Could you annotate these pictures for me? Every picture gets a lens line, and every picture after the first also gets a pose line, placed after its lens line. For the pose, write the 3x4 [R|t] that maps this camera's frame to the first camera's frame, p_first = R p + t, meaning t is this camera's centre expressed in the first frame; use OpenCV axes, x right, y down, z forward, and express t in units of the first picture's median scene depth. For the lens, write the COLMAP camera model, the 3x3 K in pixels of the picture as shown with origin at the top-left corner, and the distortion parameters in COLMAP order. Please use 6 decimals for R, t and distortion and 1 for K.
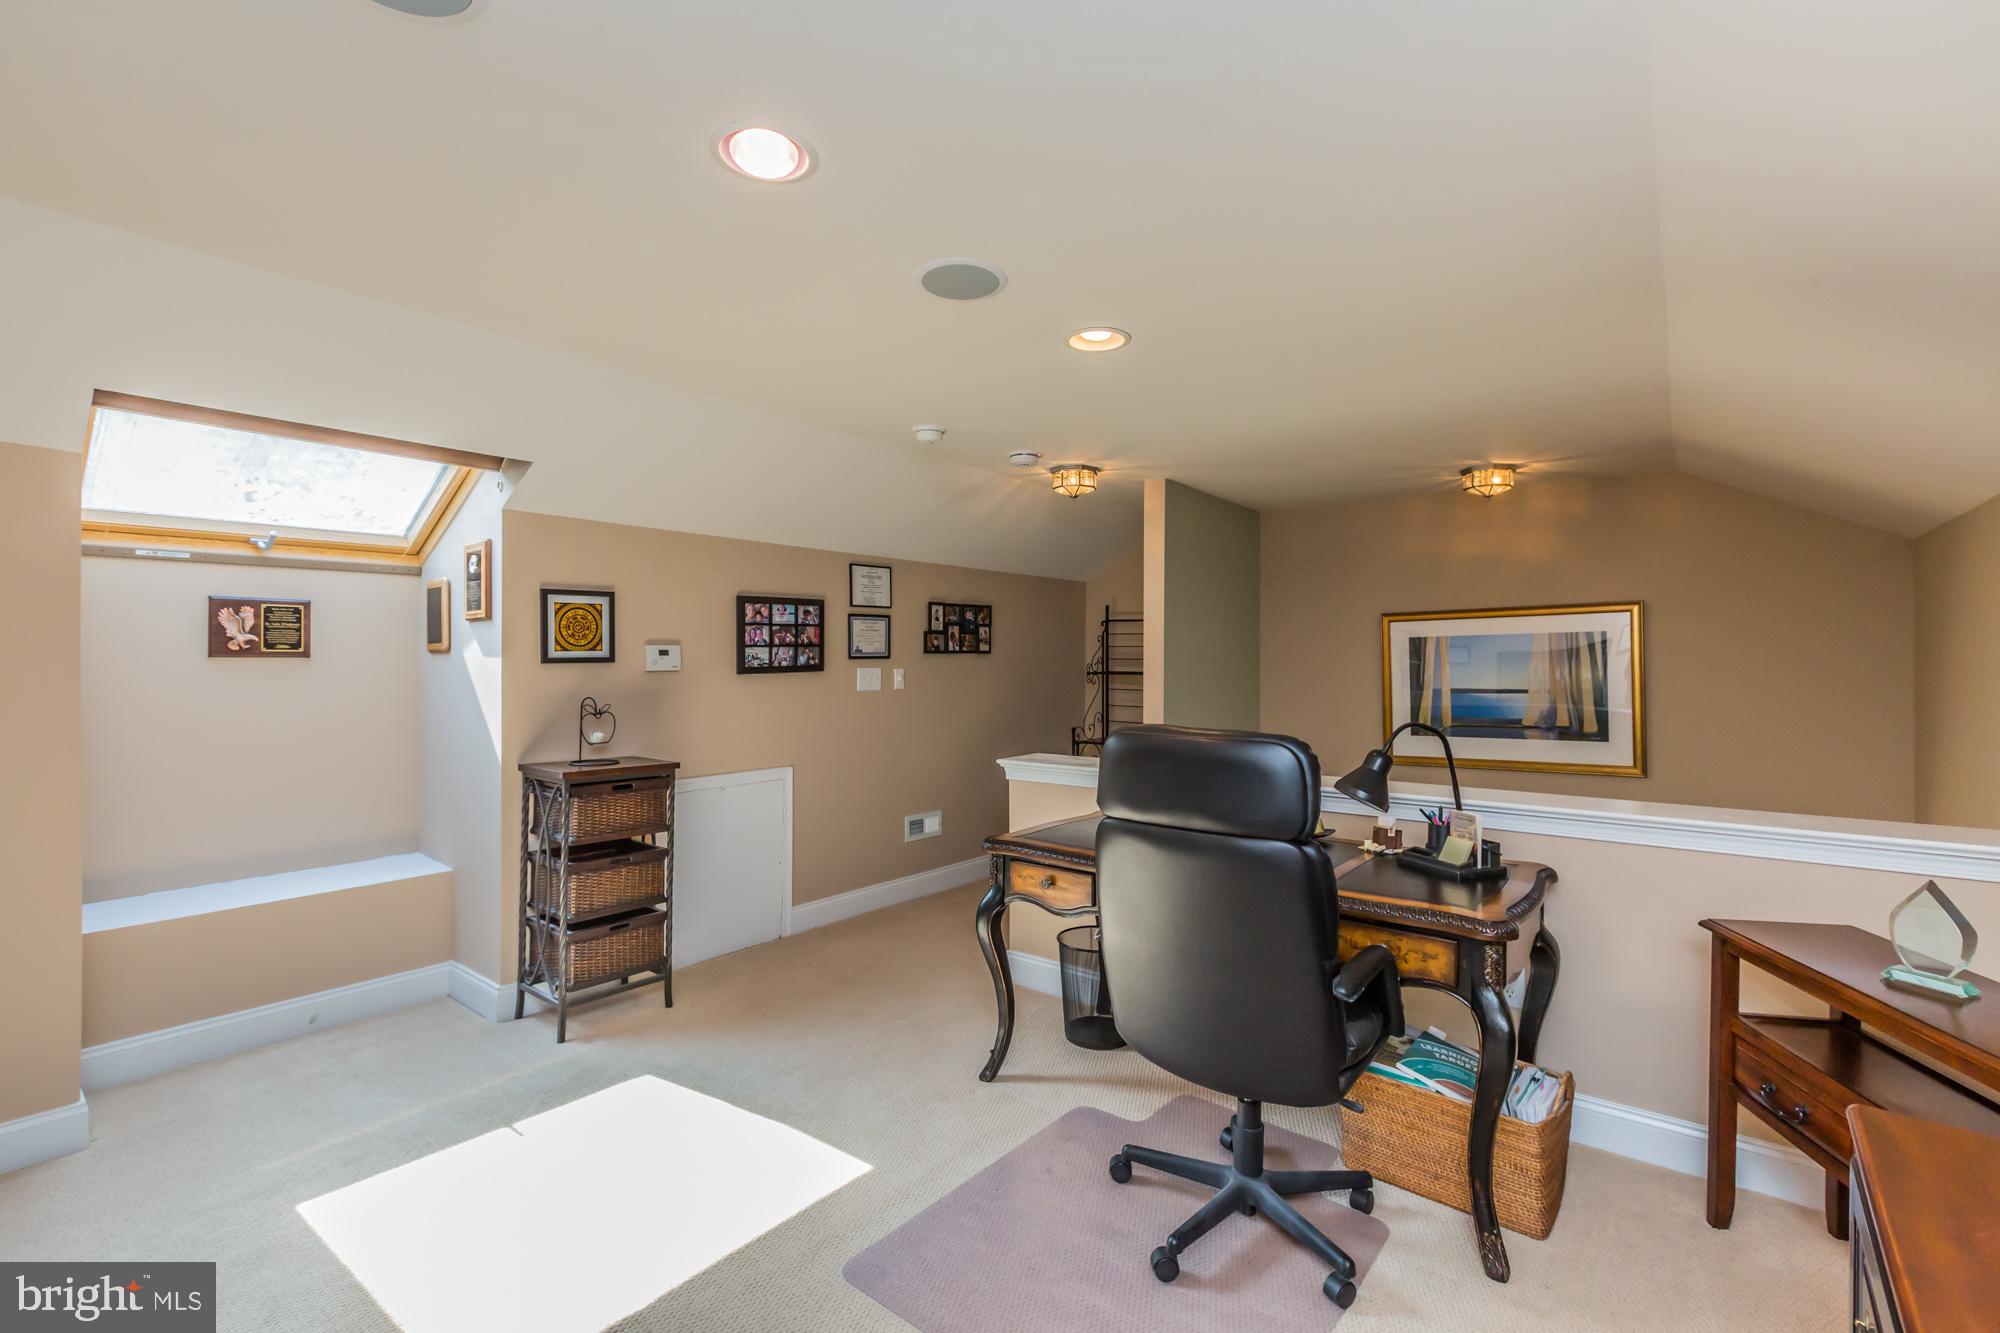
lens RADIAL K [[882.6, 0, 1003.1], [0, 882.6, 665.9], [0, 0, 1]] dist [-0.000461, 0.000207]
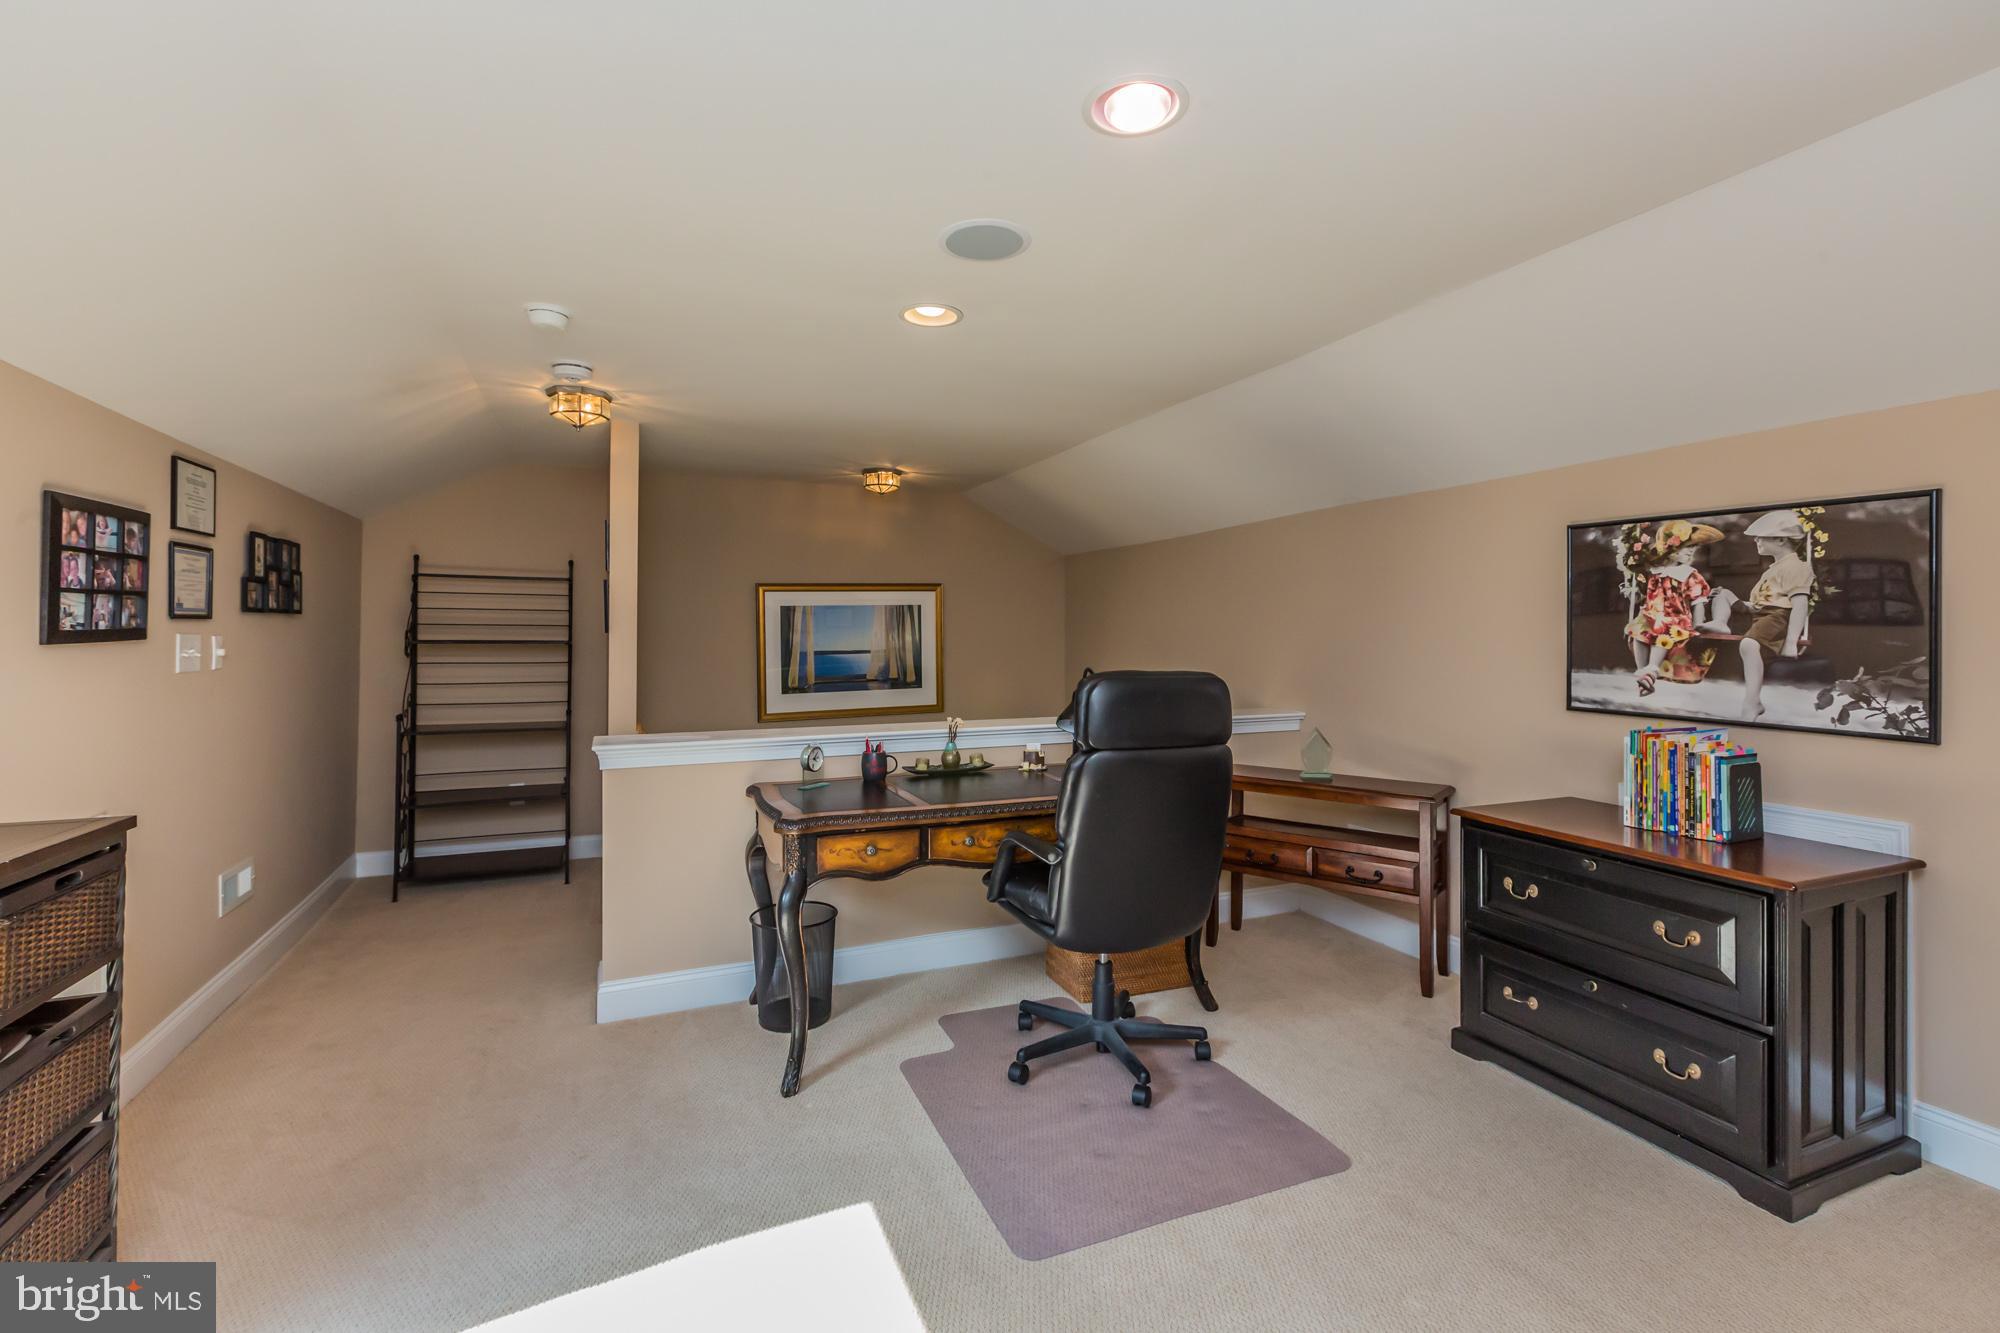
lens RADIAL K [[906.0, 0, 996.7], [0, 906.0, 629.4], [0, 0, 1]] dist [-0.001106, -0.000032]
pose [[0.471601, 0.002357, 0.881809, -0.461077], [0.007639, 0.999948, -0.006758, 0.007535], [-0.881779, 0.009924, 0.471558, 0.246642]]
